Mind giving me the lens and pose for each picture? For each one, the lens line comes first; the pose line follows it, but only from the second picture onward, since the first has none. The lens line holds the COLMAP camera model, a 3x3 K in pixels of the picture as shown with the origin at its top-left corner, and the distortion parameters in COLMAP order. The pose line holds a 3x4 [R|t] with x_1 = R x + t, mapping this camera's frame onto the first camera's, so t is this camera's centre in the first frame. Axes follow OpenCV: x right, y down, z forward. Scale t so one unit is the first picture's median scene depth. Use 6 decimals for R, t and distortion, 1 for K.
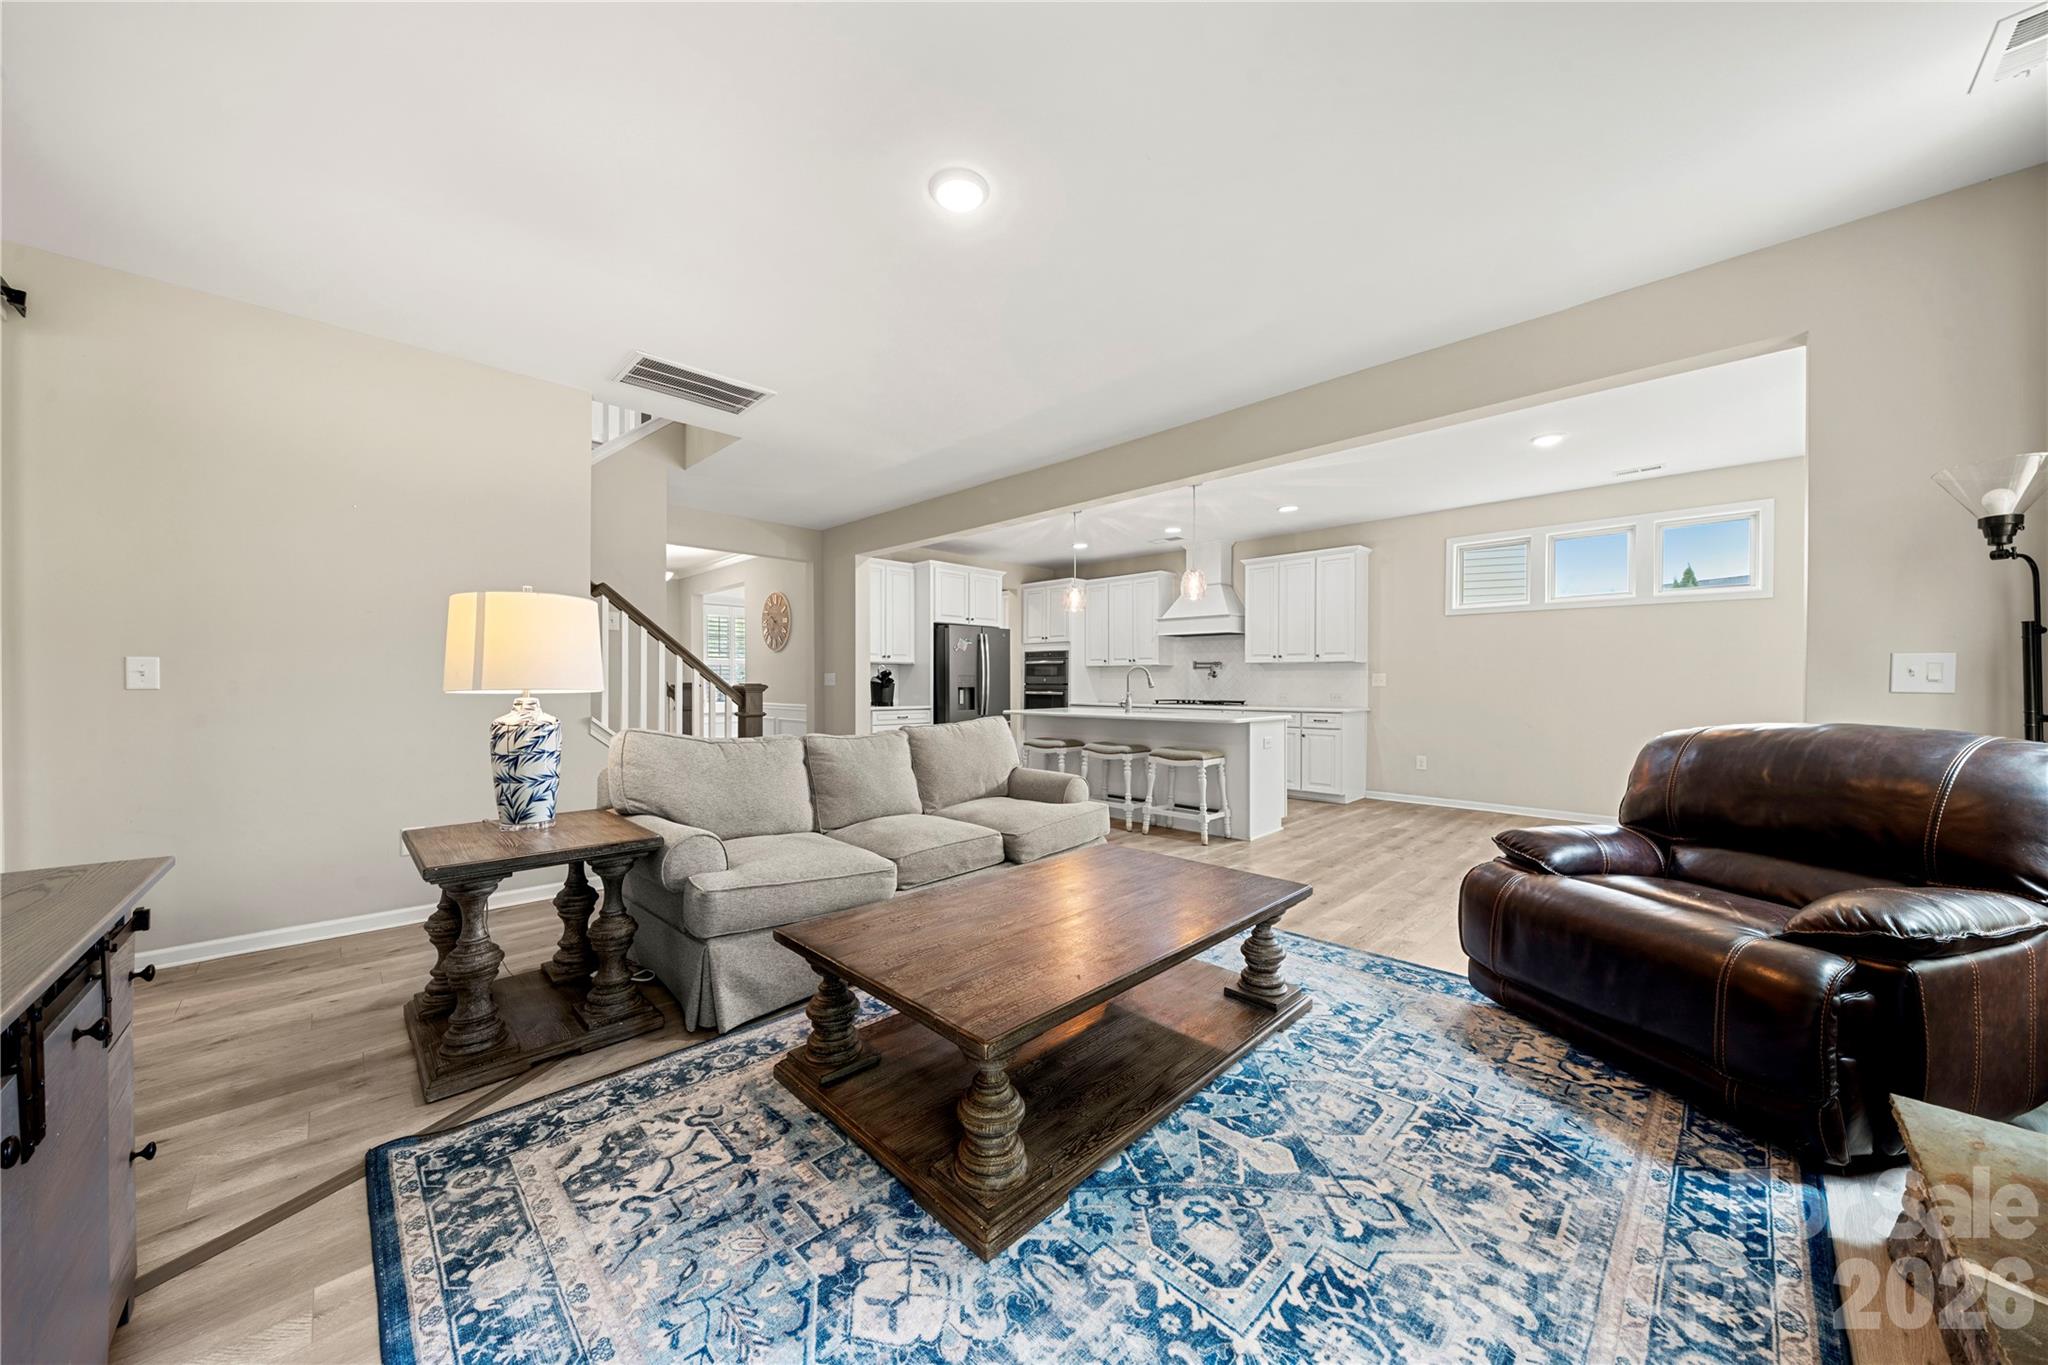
lens RADIAL K [[698.1, 0, 1024.0], [0, 698.1, 682.5], [0, 0, 1]] dist [-0.001890, -0.000091]
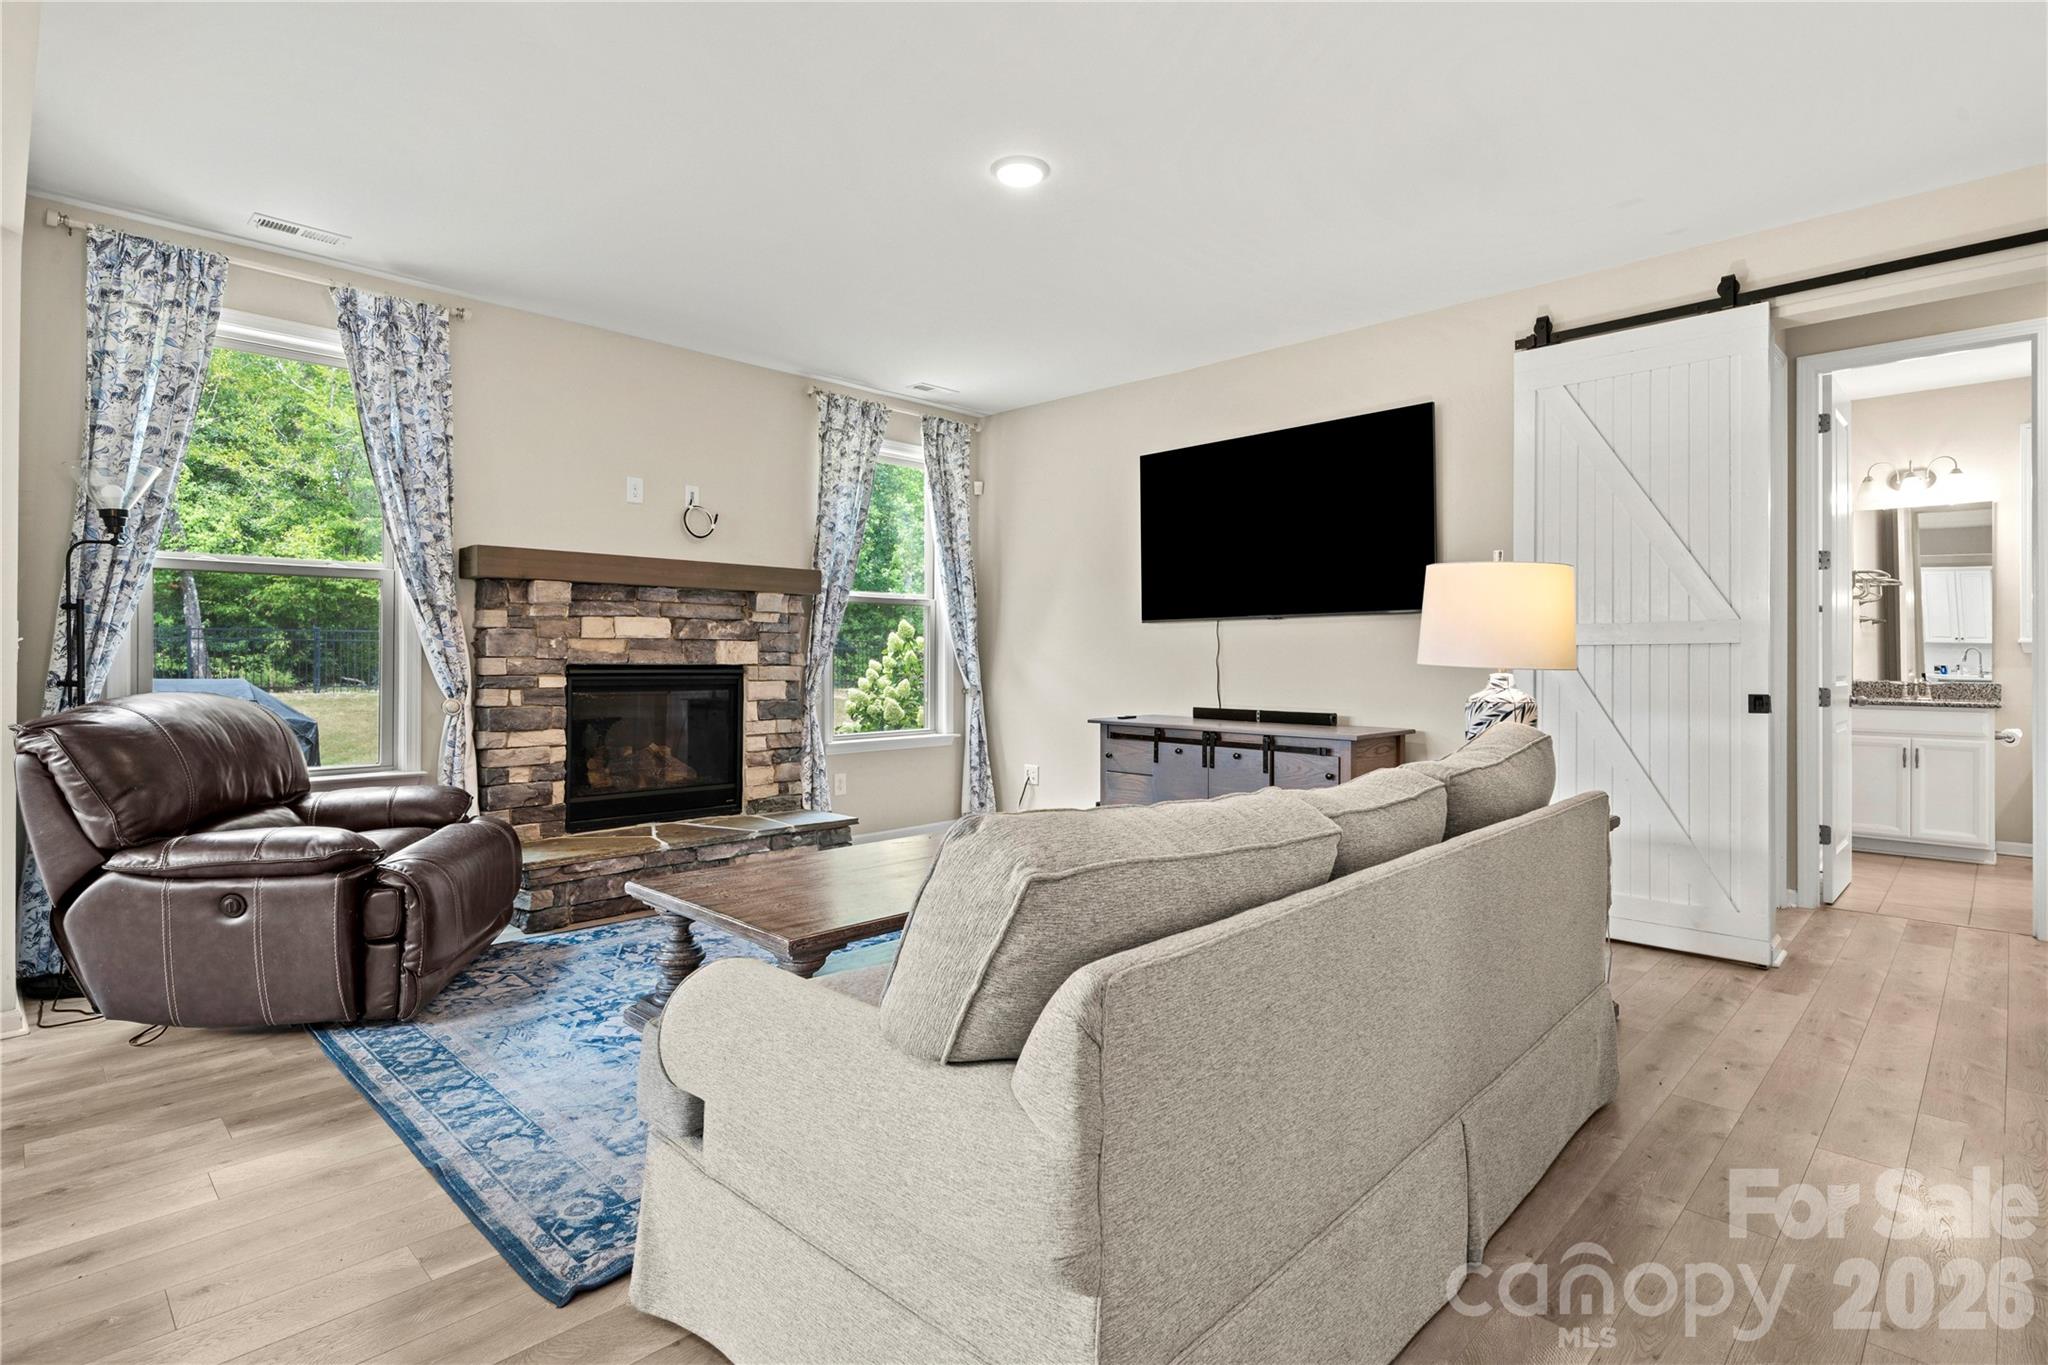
lens RADIAL K [[1014.4, 0, 1015.3], [0, 1014.4, 655.3], [0, 0, 1]] dist [-0.001348, 0.000376]
pose [[-0.999987, -0.004705, -0.001925, -0.081450], [-0.004696, 0.999978, -0.004743, 0.006991], [0.001948, -0.004733, -0.999987, 2.401869]]
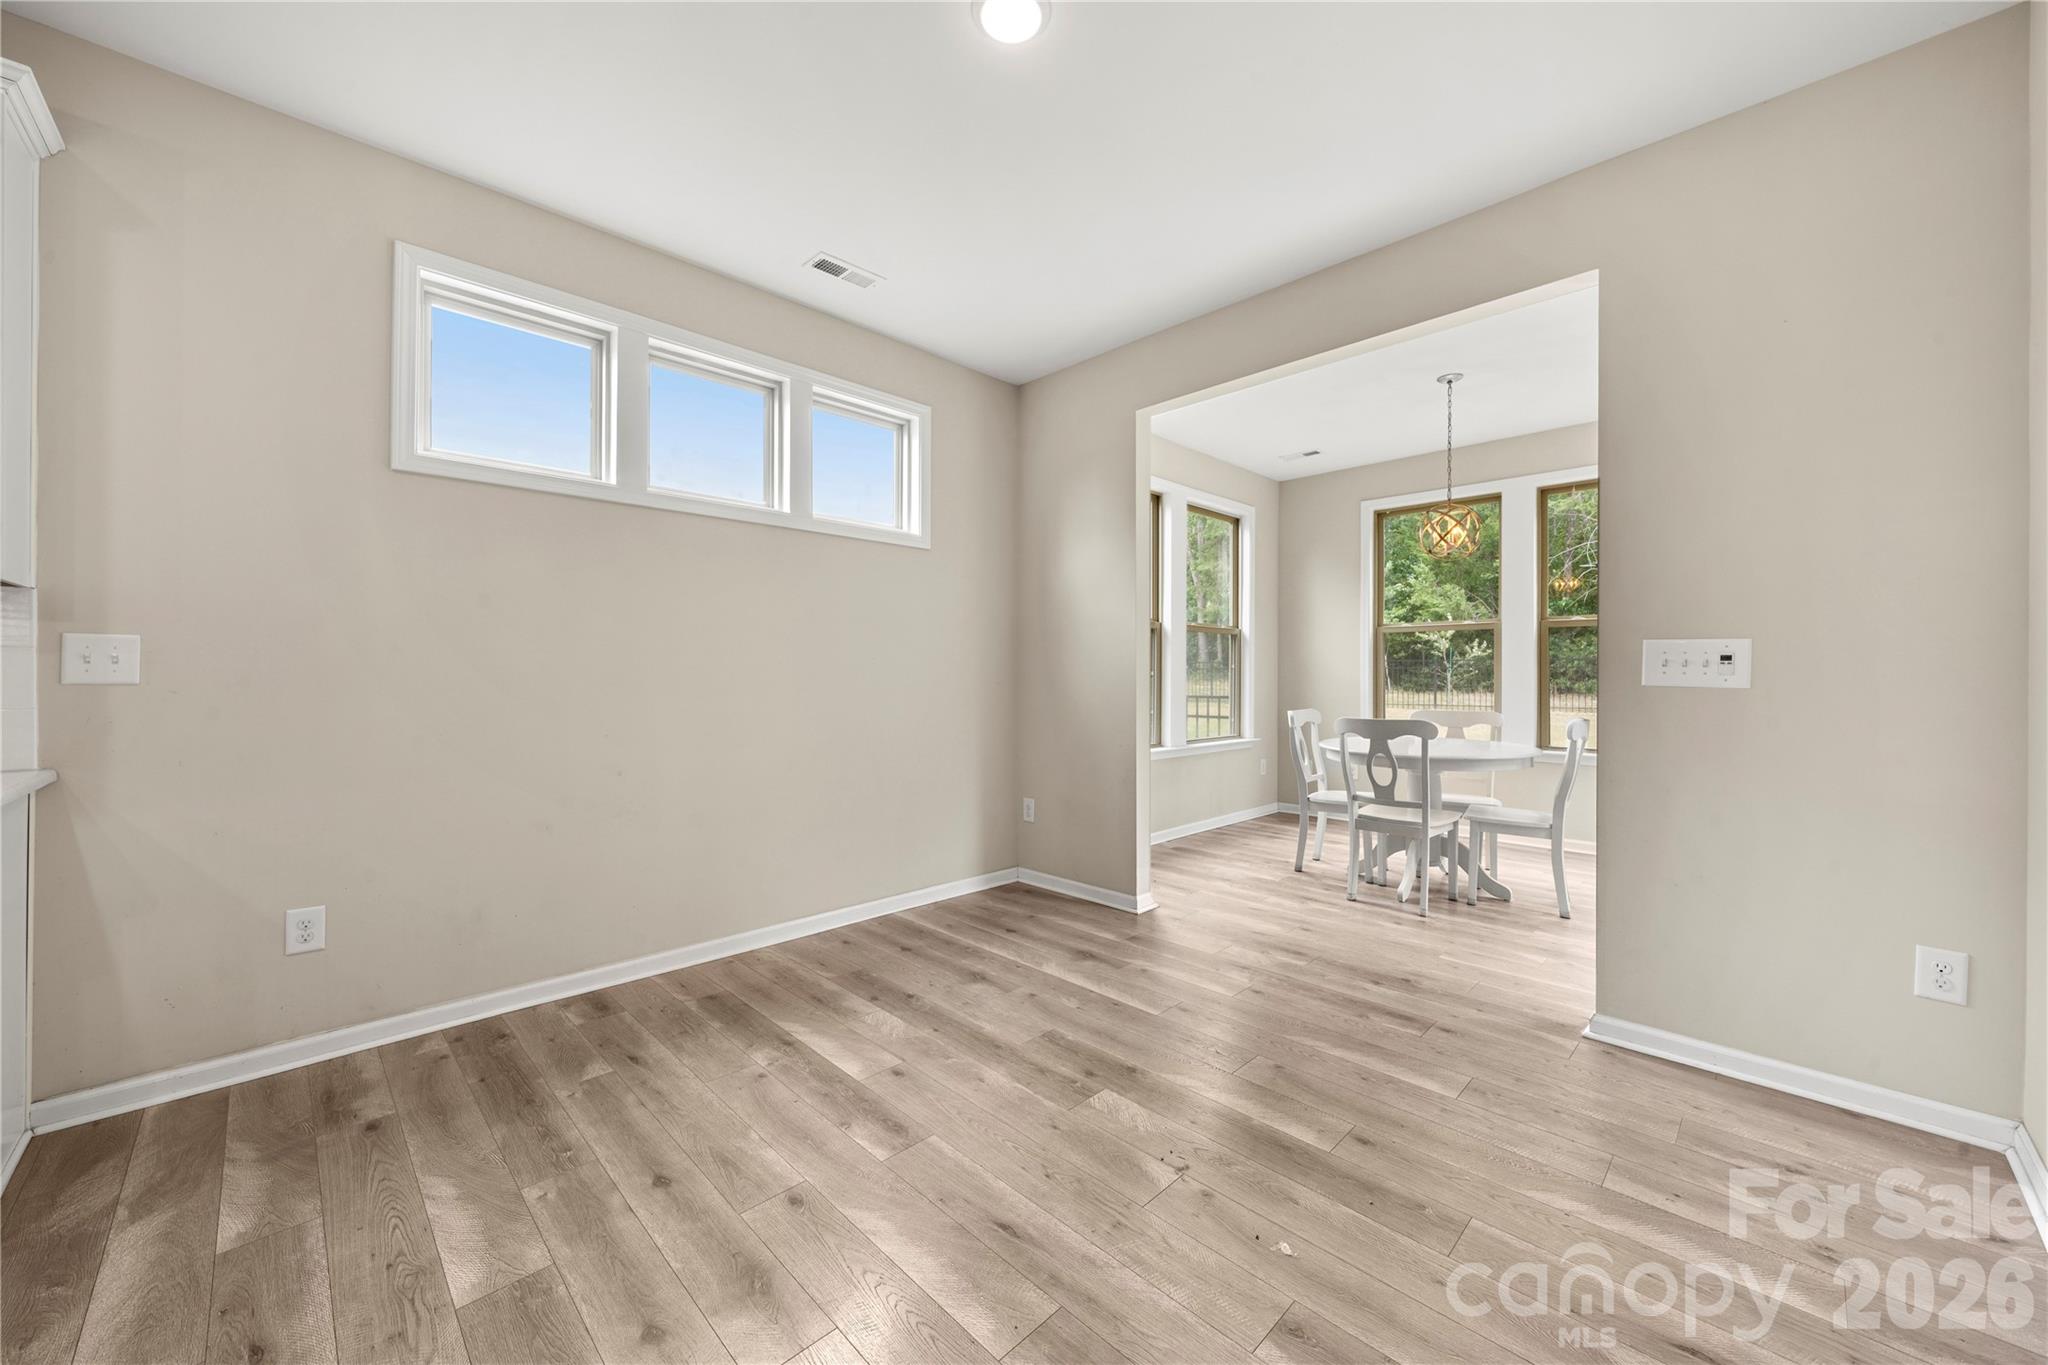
lens RADIAL K [[769.0, 0, 1029.1], [0, 769.0, 674.7], [0, 0, 1]] dist [-0.000196, -0.000102]
pose [[0.009568, -0.001193, 0.999954, 0.667353], [-0.003071, 0.999995, 0.001222, 0.001828], [-0.999950, -0.003083, 0.009564, 1.931295]]
